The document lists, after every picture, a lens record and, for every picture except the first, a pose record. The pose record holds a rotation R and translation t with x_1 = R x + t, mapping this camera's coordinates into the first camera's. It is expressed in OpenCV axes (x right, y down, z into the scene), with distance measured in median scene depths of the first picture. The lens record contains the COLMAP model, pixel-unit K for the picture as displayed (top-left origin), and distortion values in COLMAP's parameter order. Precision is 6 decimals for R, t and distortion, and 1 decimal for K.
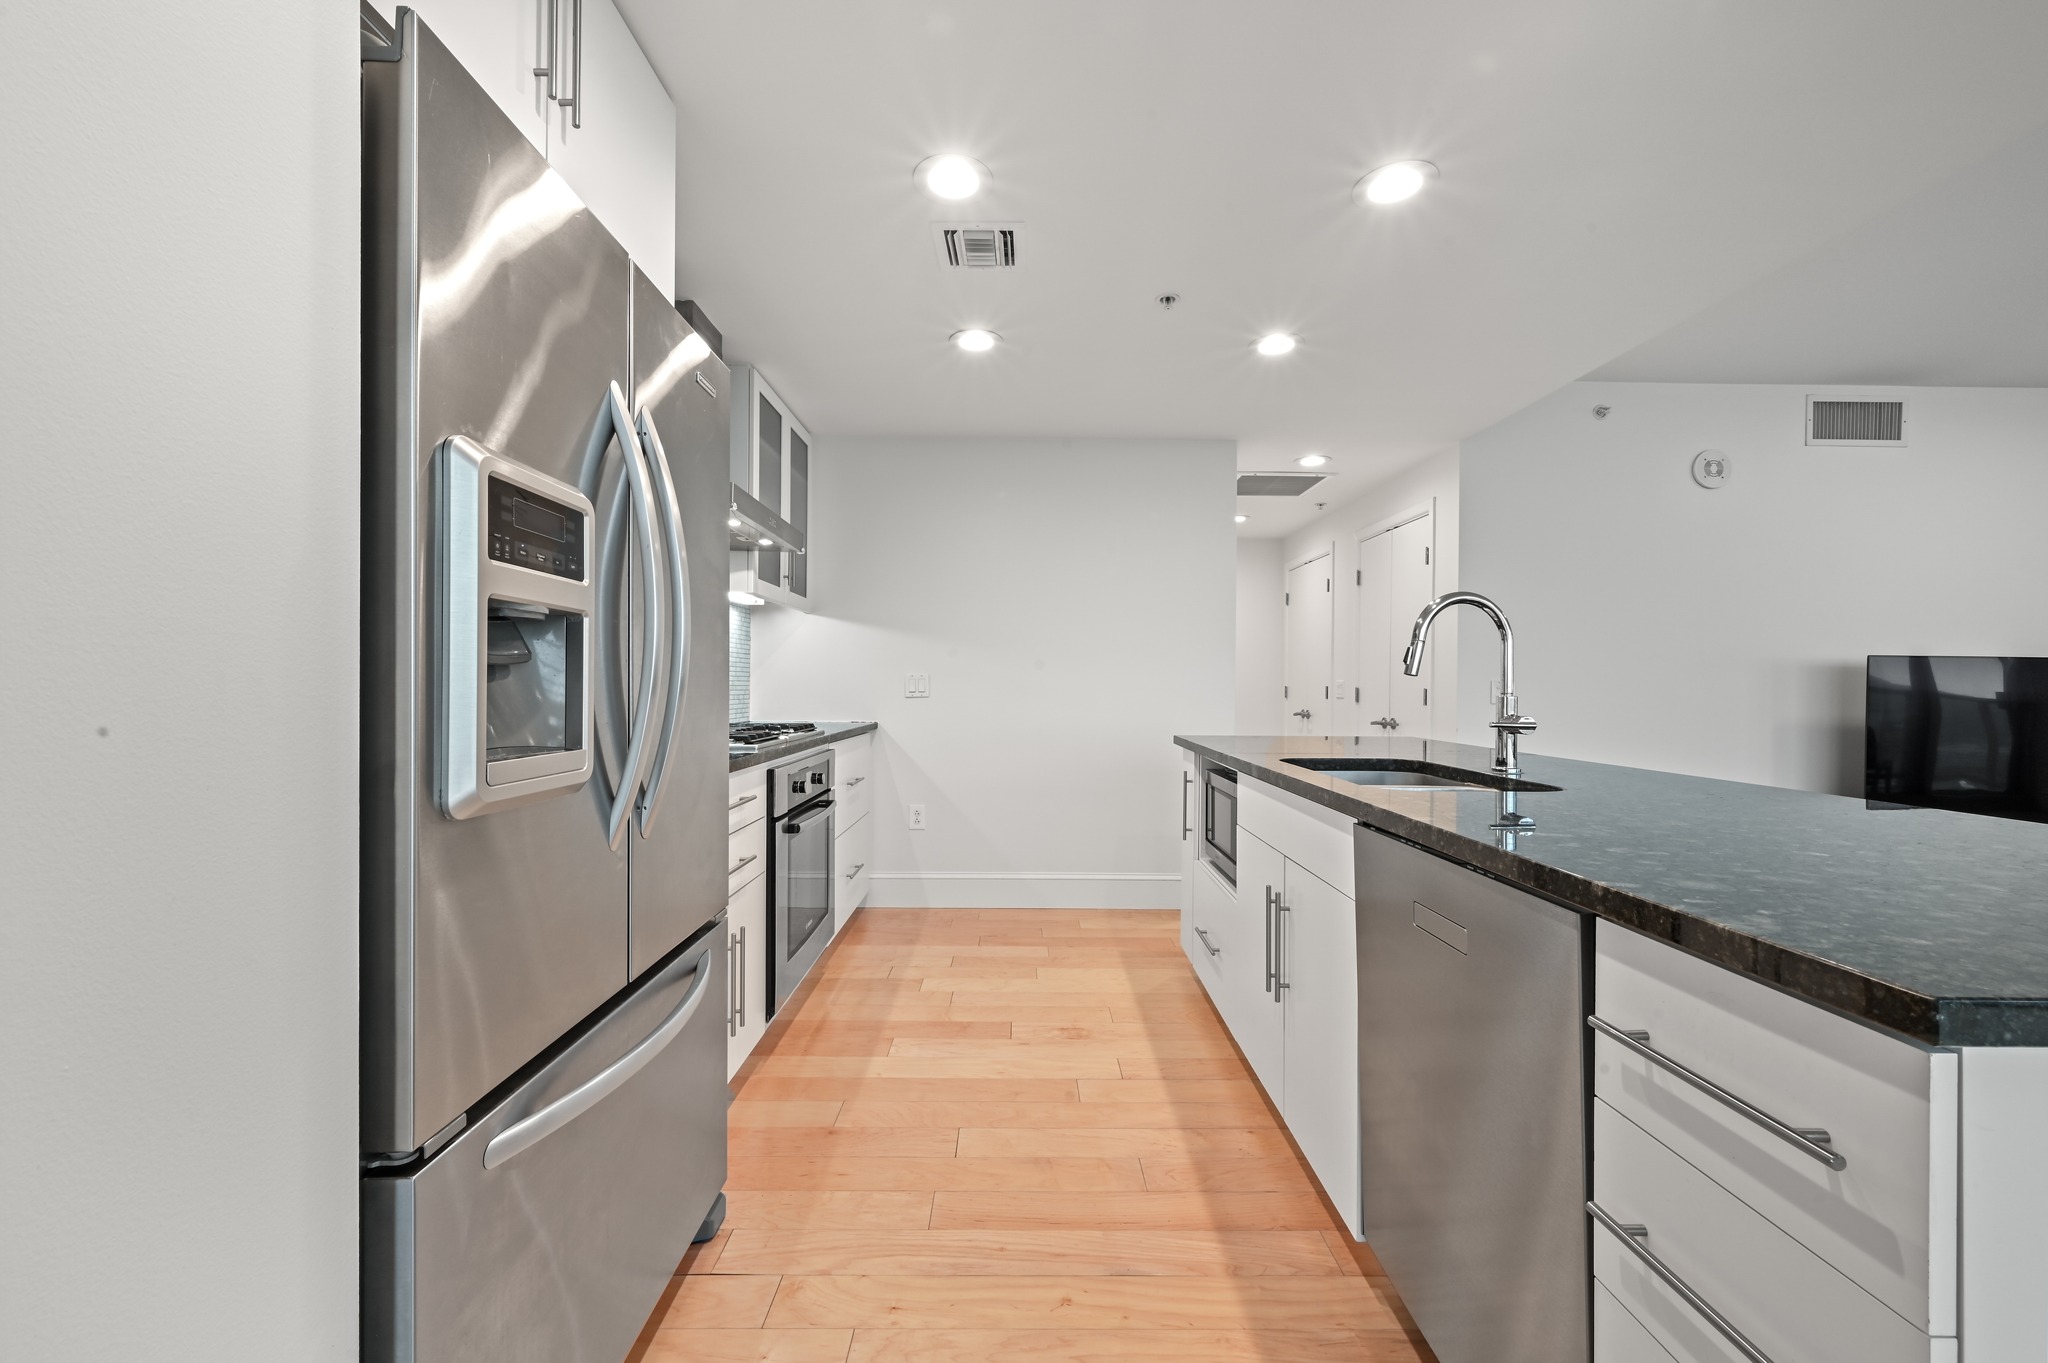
lens RADIAL K [[812.2, 0, 1026.2], [0, 812.2, 679.8], [0, 0, 1]] dist [0.010115, -0.002099]
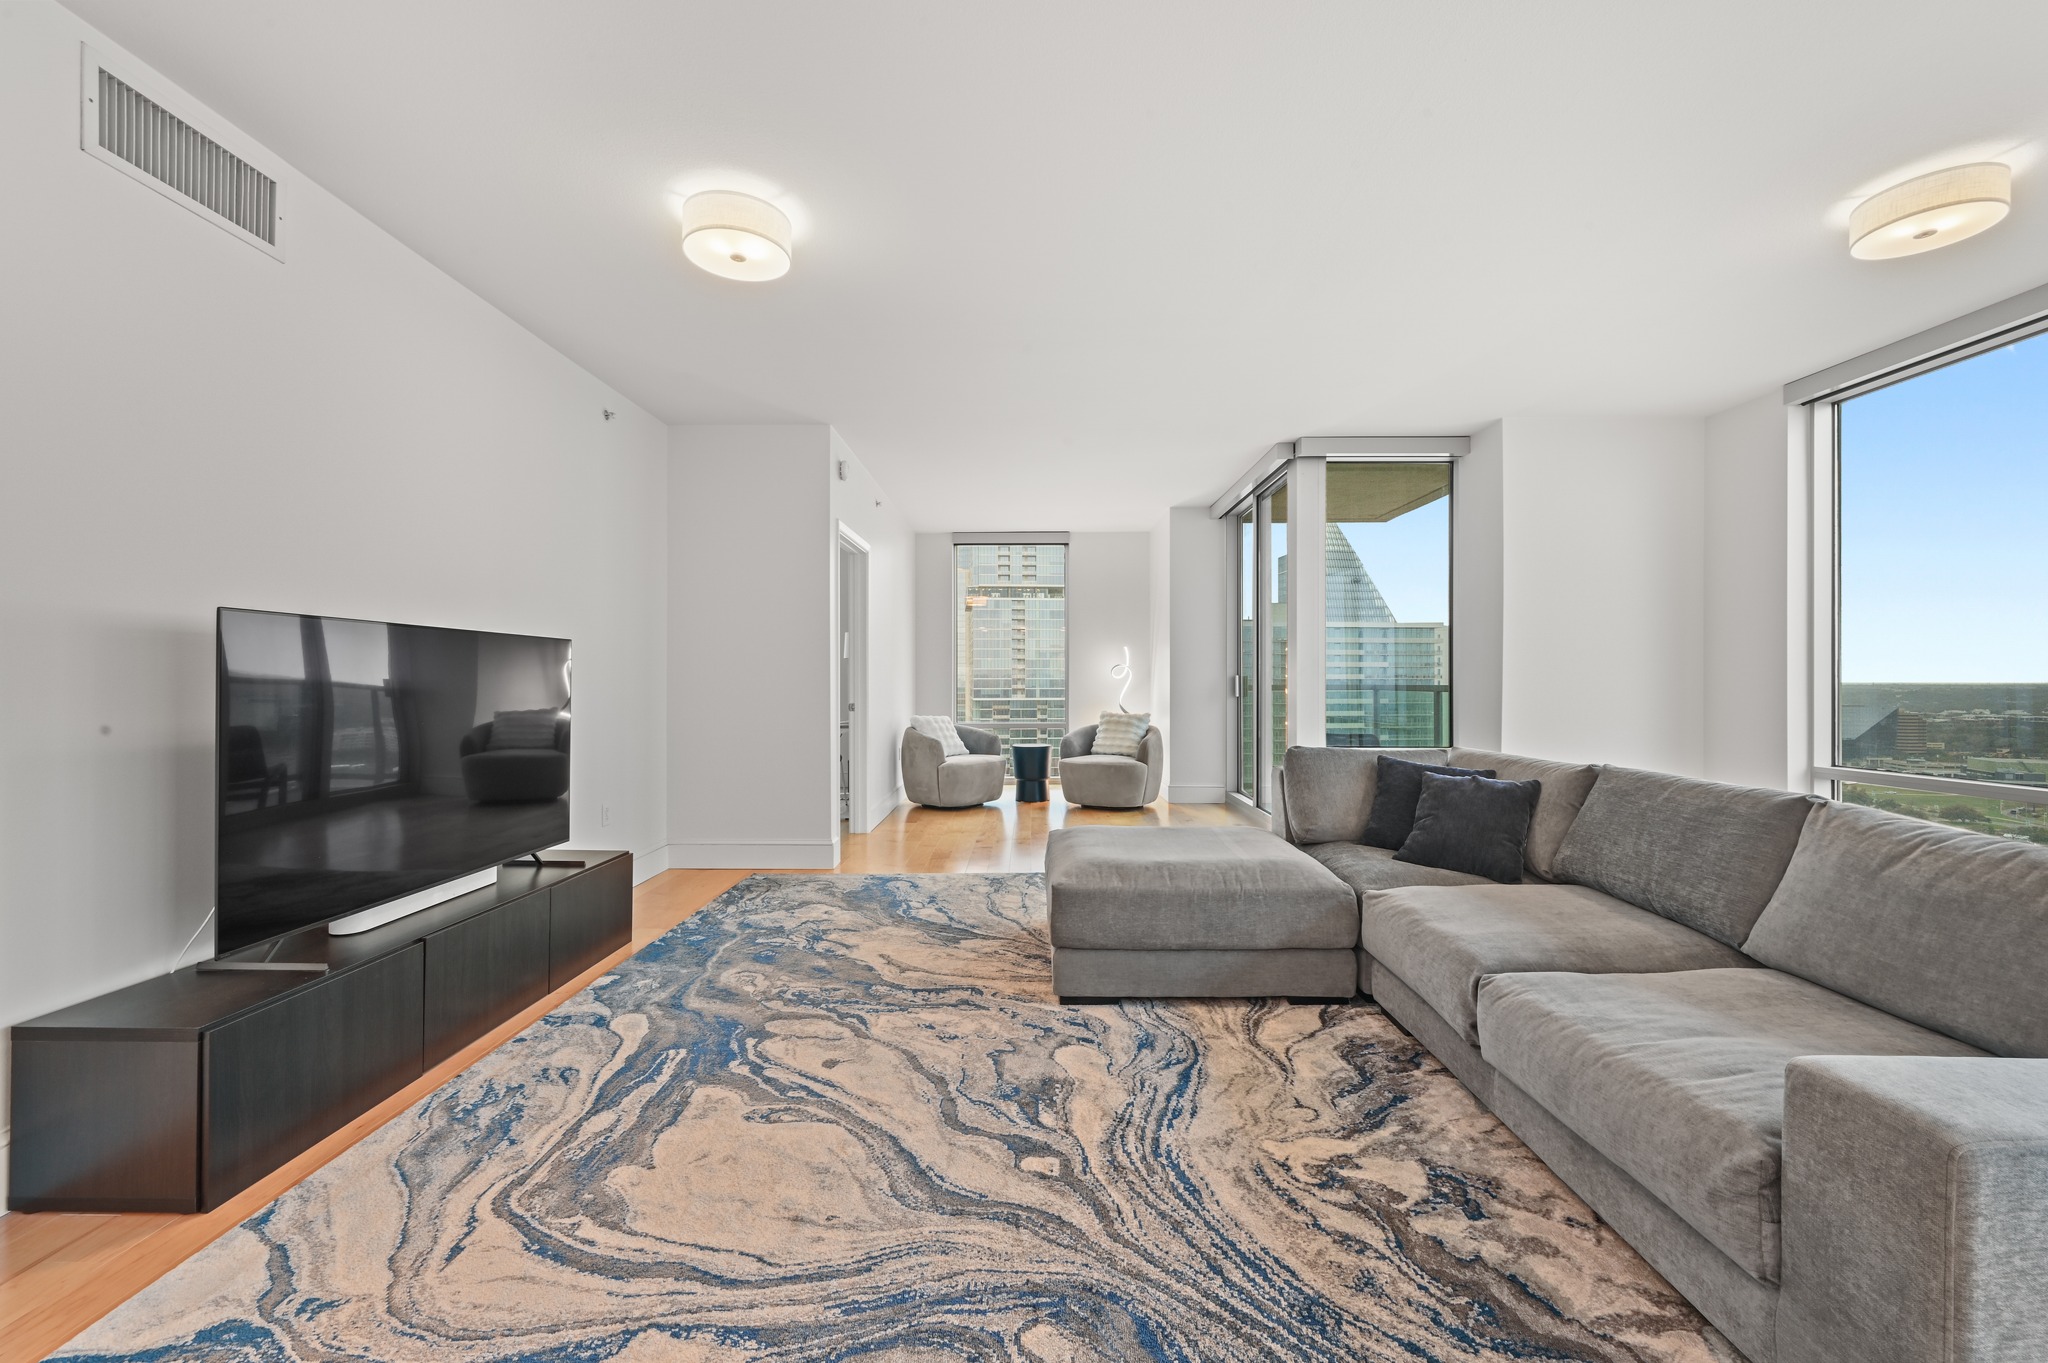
lens RADIAL K [[812.2, 0, 1015.9], [0, 812.2, 674.4], [0, 0, 1]] dist [0.010115, -0.002099]
pose [[0.038075, -0.005598, 0.999259, 0.452787], [0.001631, 0.999983, 0.005540, 0.009383], [-0.999274, 0.001419, 0.038083, 0.405638]]
